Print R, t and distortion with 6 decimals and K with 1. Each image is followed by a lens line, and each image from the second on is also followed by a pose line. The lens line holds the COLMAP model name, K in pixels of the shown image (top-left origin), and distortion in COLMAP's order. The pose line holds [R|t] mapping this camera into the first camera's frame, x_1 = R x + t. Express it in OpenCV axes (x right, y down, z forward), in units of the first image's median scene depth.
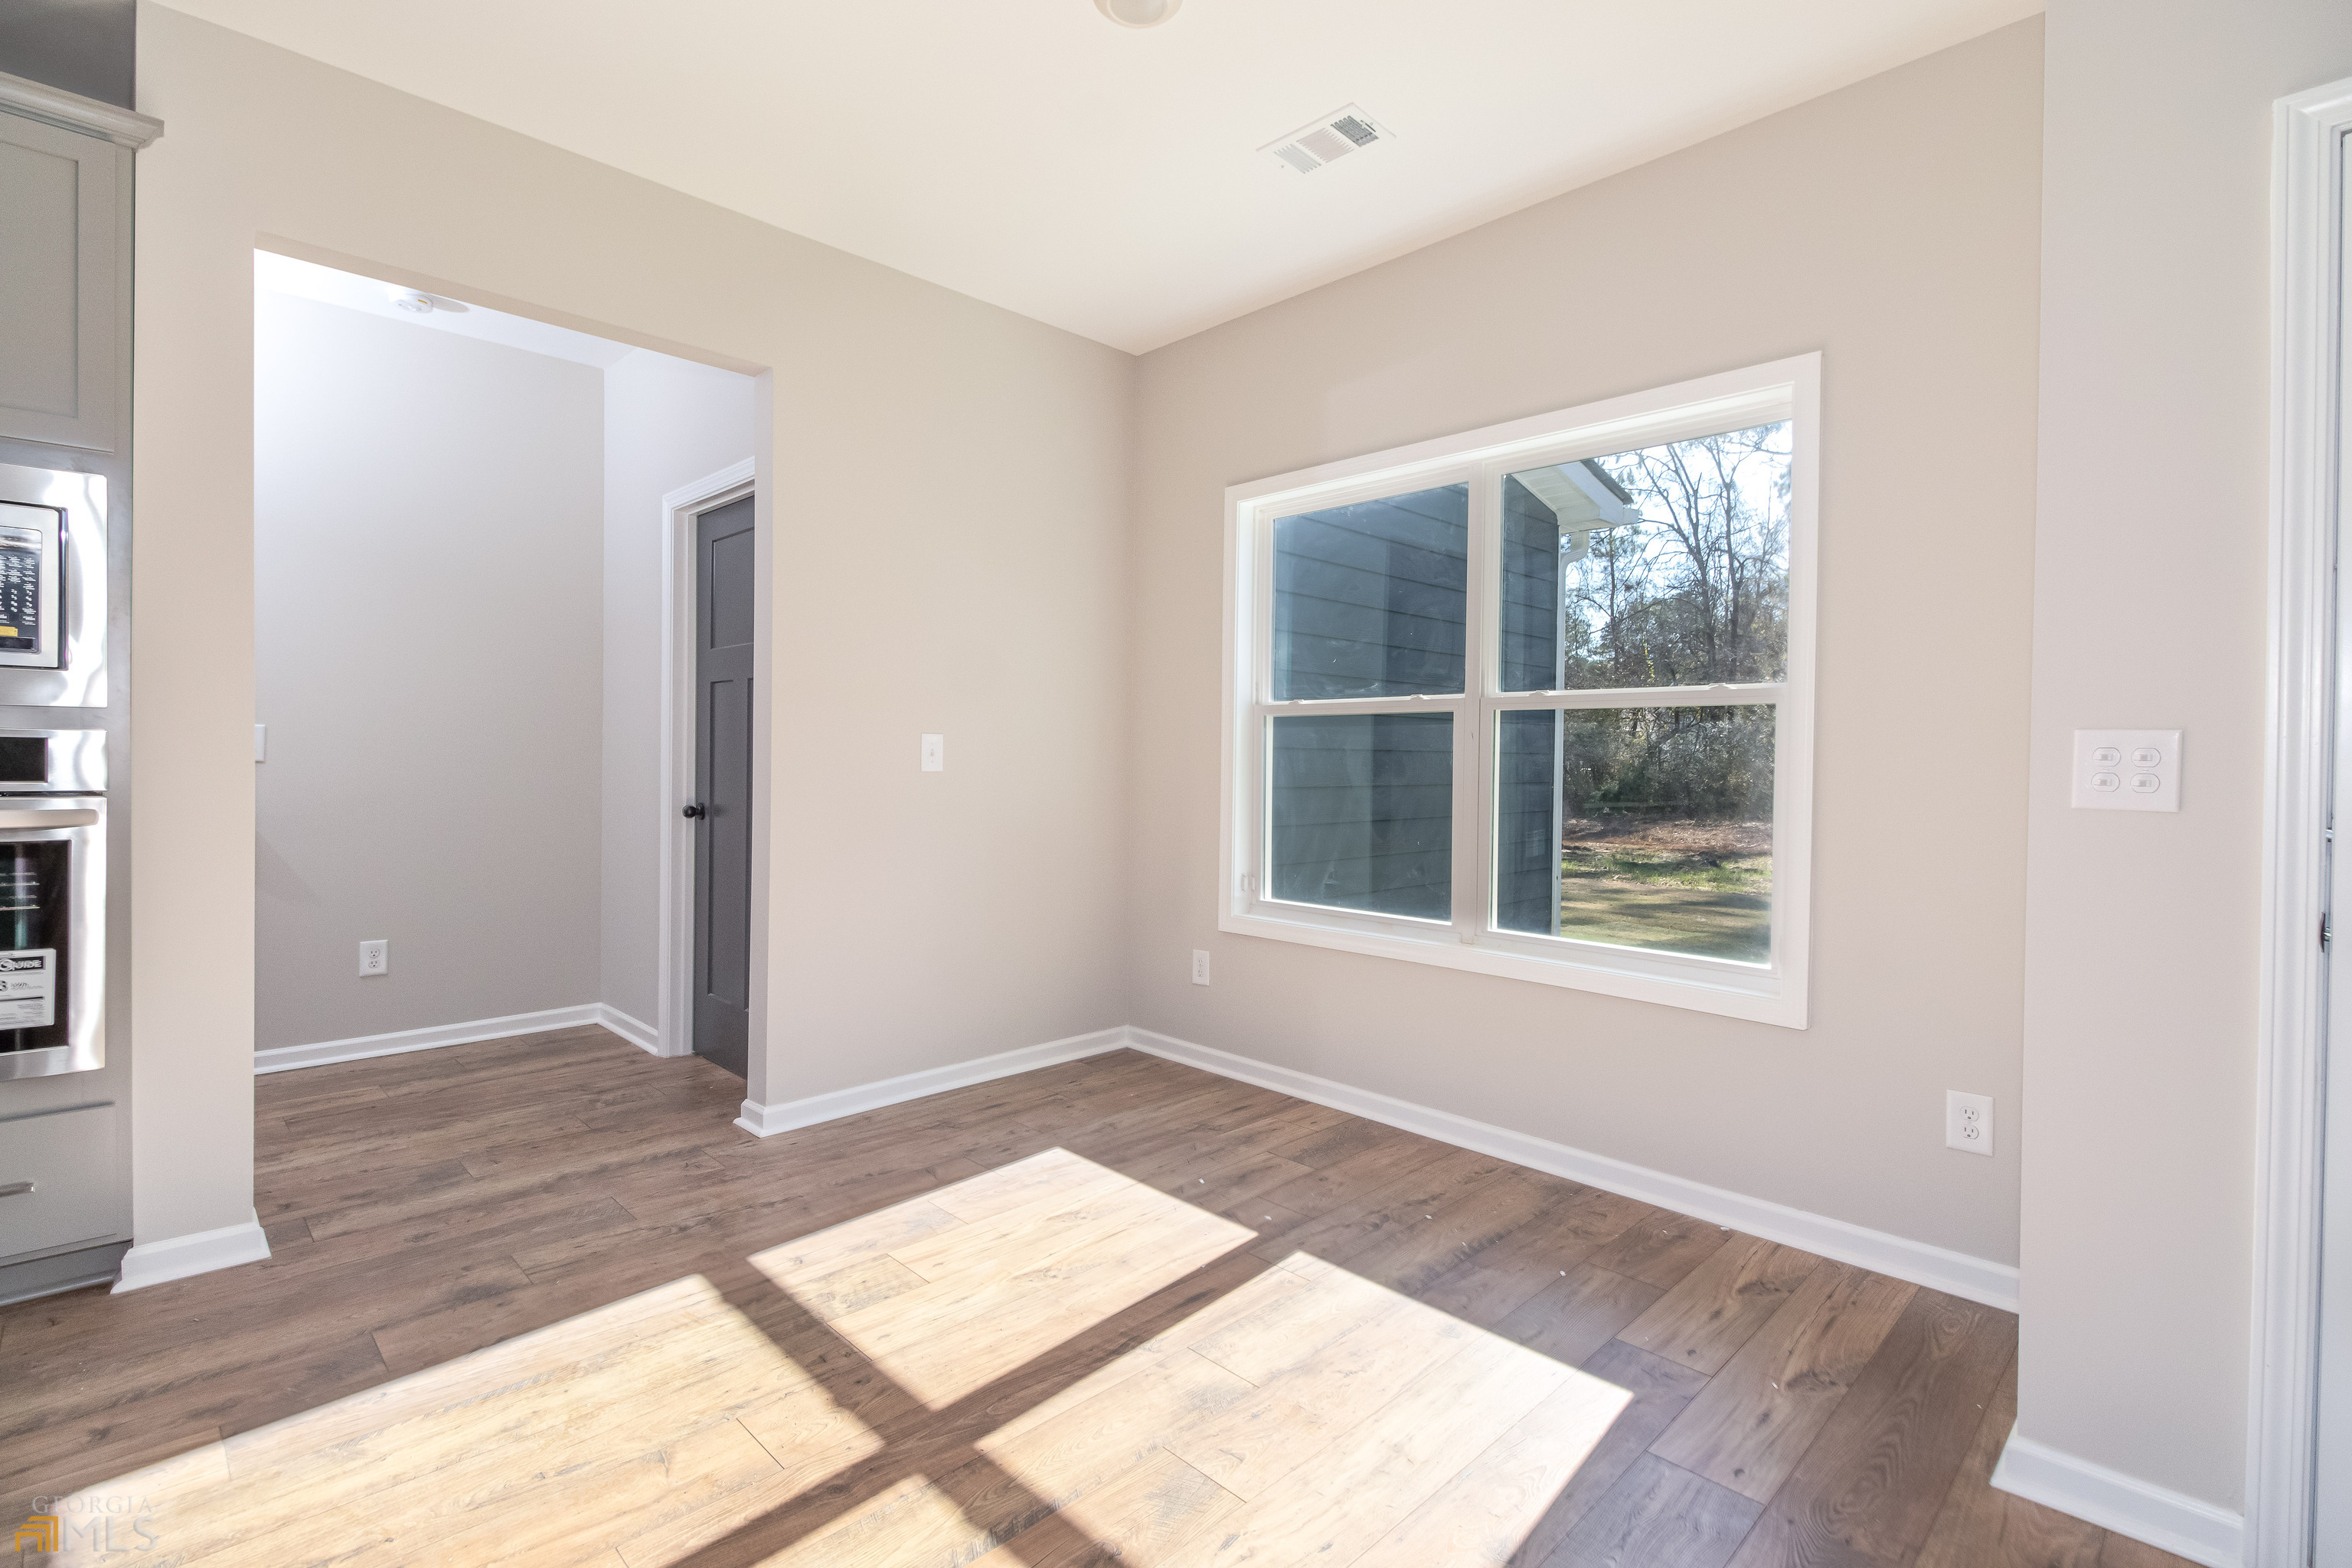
lens RADIAL K [[1064.8, 0, 1211.3], [0, 1064.8, 779.0], [0, 0, 1]] dist [0.020789, -0.014023]
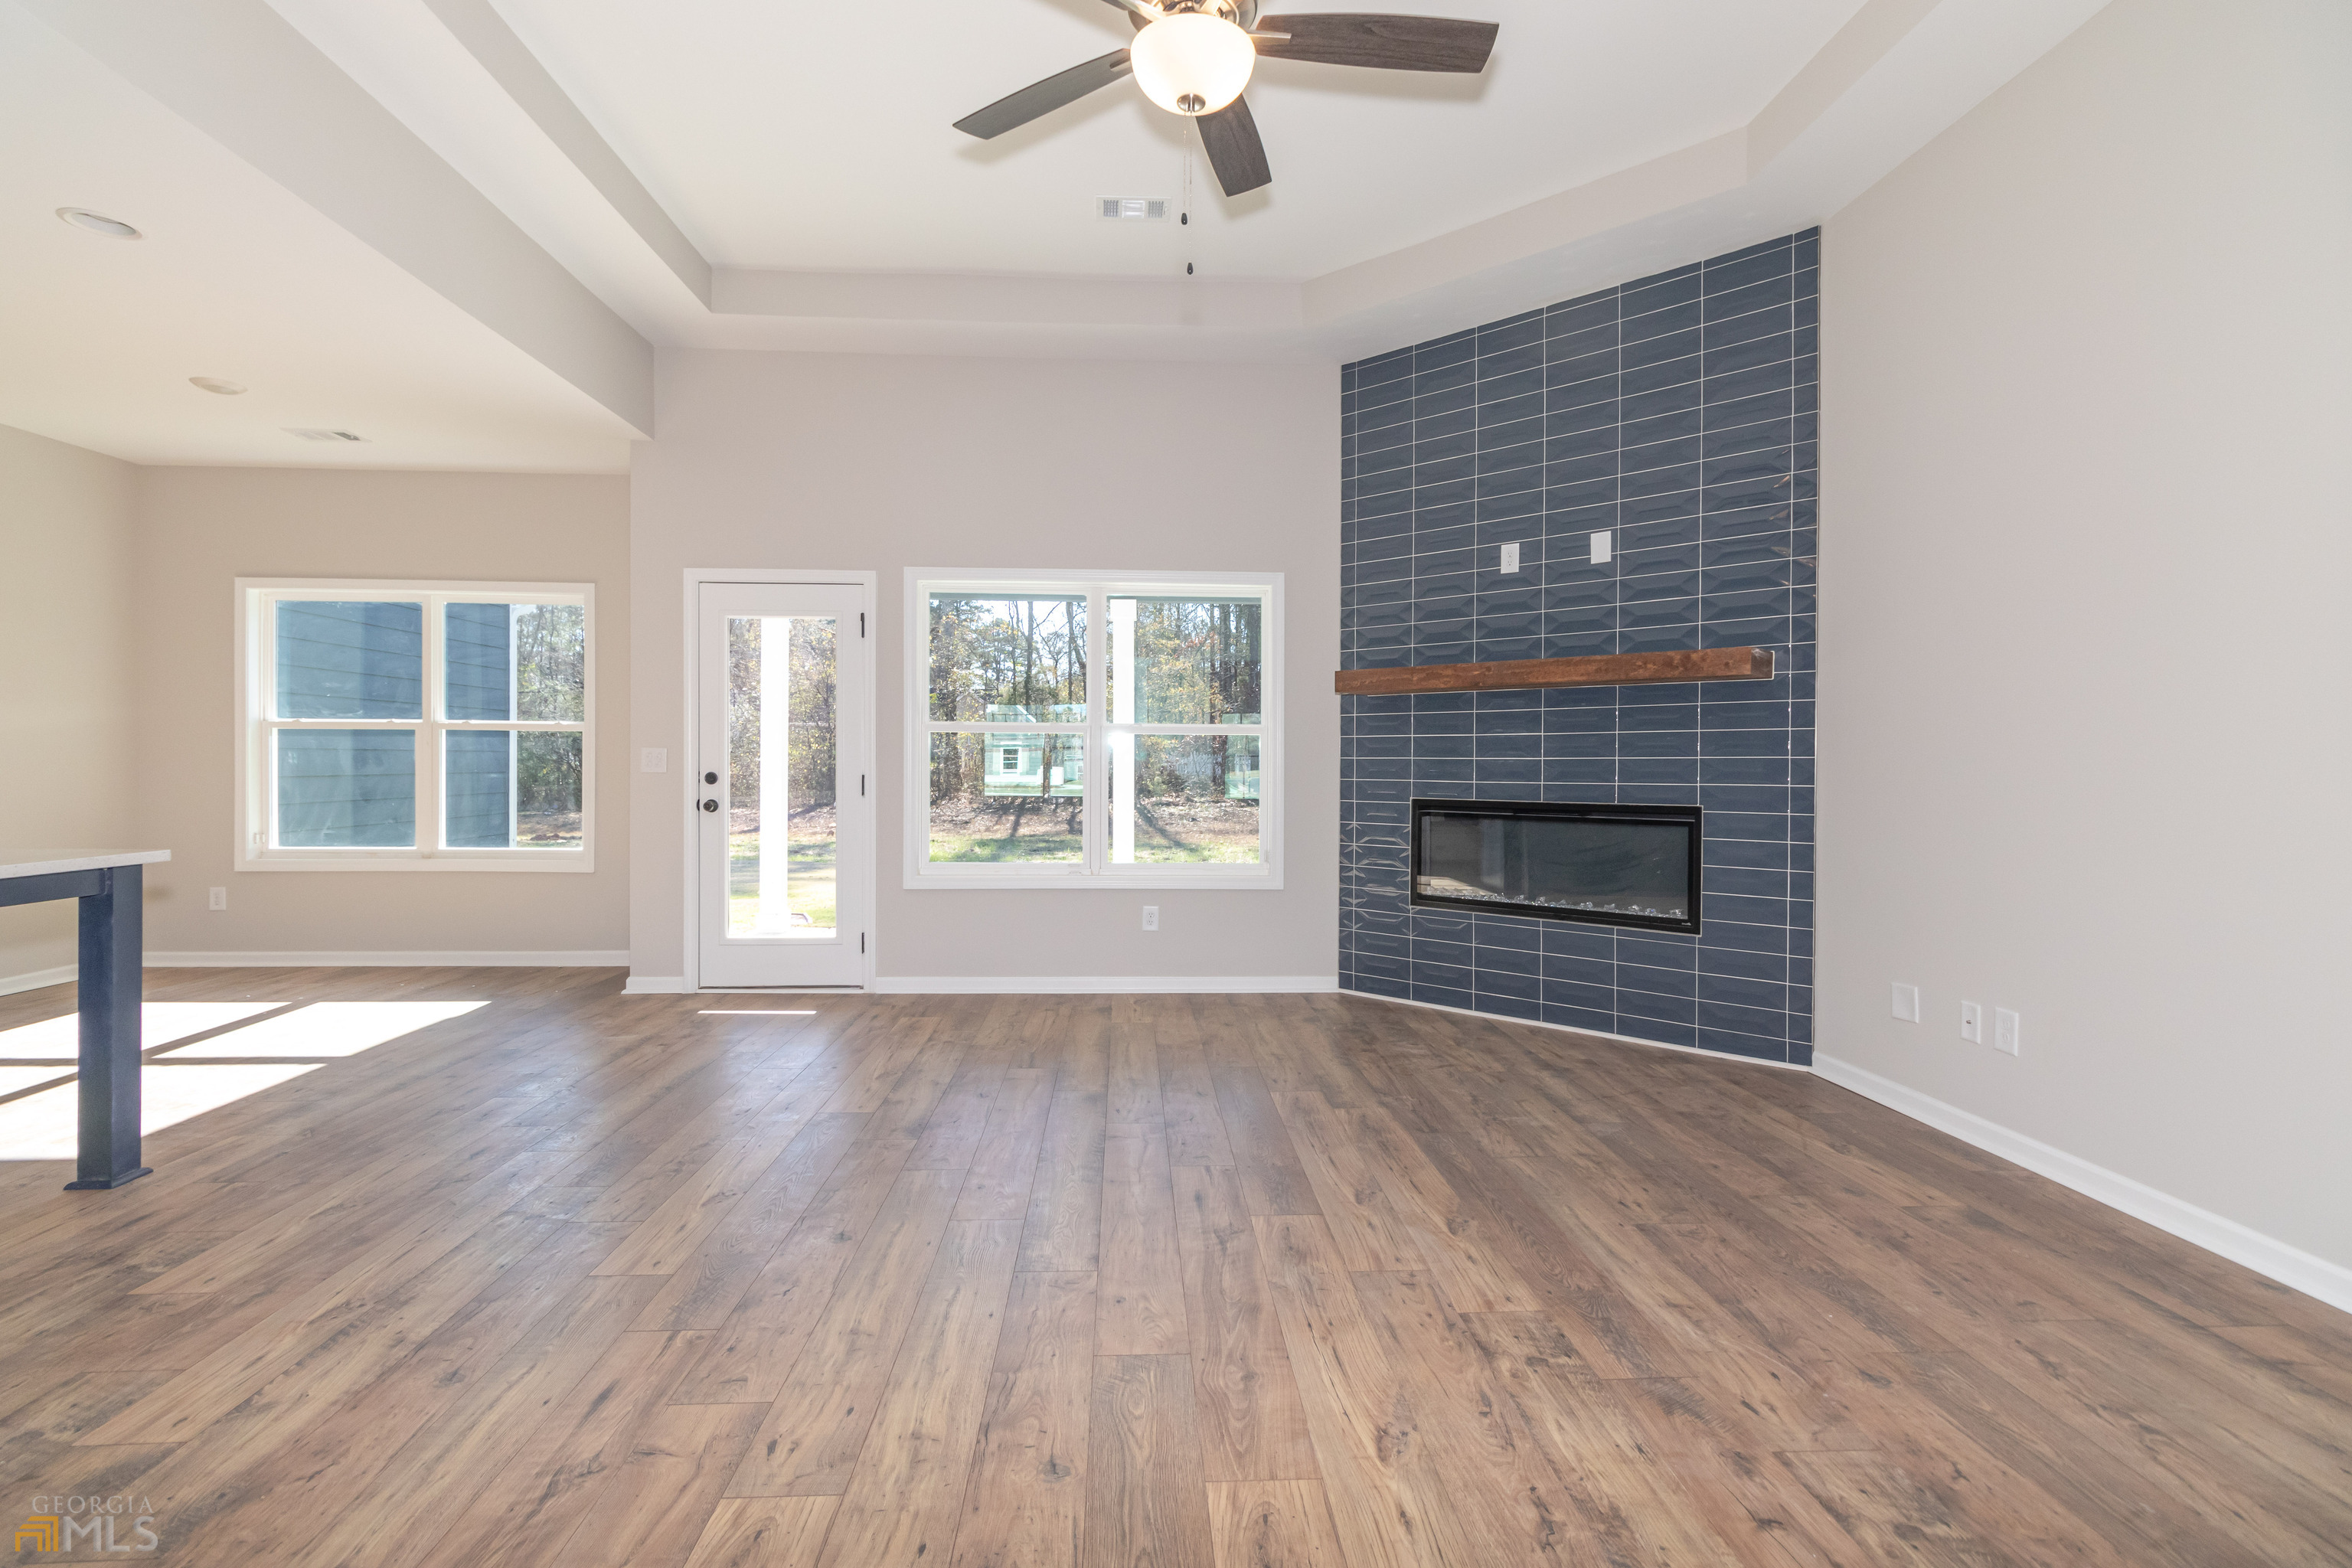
lens RADIAL K [[1101.9, 0, 1175.9], [0, 1101.9, 772.8], [0, 0, 1]] dist [0.000533, 0.001451]
pose [[0.674233, -0.010952, 0.738437, -0.276413], [0.011614, 0.999924, 0.004225, 0.016907], [-0.738427, 0.005727, 0.674309, -1.177538]]
